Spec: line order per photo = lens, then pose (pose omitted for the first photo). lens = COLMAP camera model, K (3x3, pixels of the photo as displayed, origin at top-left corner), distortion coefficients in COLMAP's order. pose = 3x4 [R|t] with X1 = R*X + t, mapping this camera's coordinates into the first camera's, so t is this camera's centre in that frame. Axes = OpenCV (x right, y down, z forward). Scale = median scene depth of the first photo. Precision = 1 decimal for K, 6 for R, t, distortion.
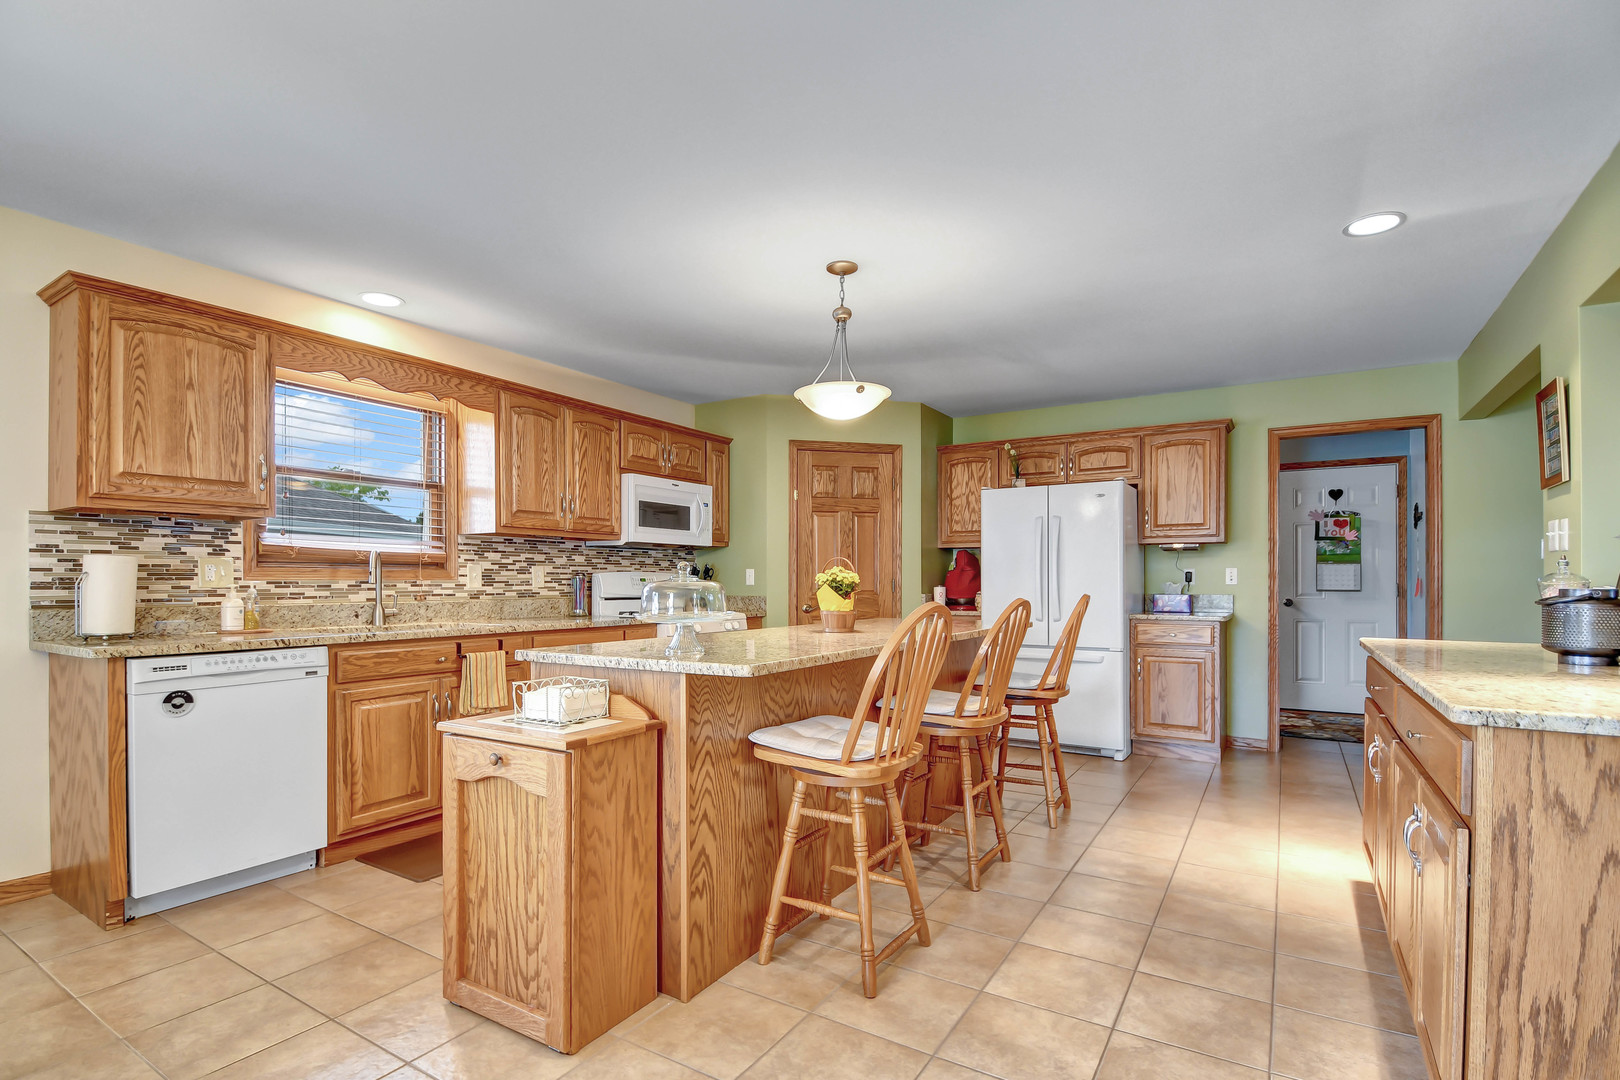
lens RADIAL K [[726.9, 0, 830.4], [0, 726.9, 572.0], [0, 0, 1]] dist [0.015973, -0.005612]
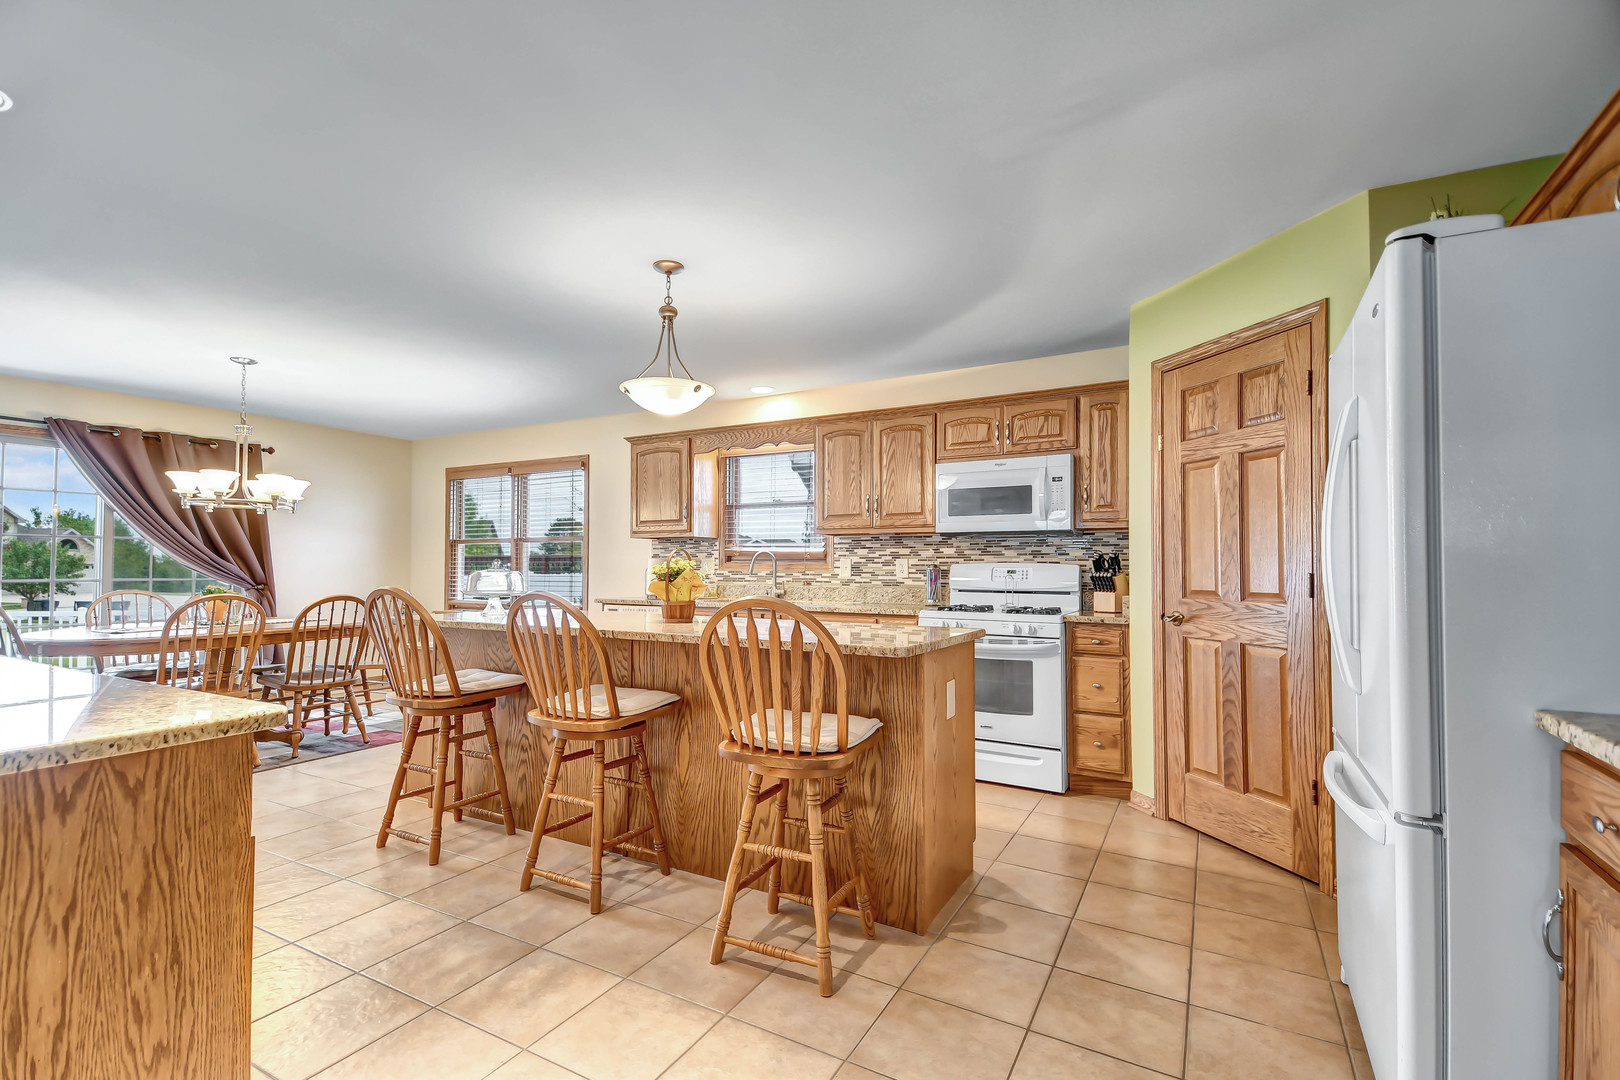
lens RADIAL K [[726.9, 0, 818.7], [0, 726.9, 550.5], [0, 0, 1]] dist [0.015973, -0.005612]
pose [[0.077593, -0.028904, -0.996566, 0.761028], [0.006638, 0.999572, -0.028474, 0.010689], [0.996963, -0.004406, 0.077752, 0.829605]]
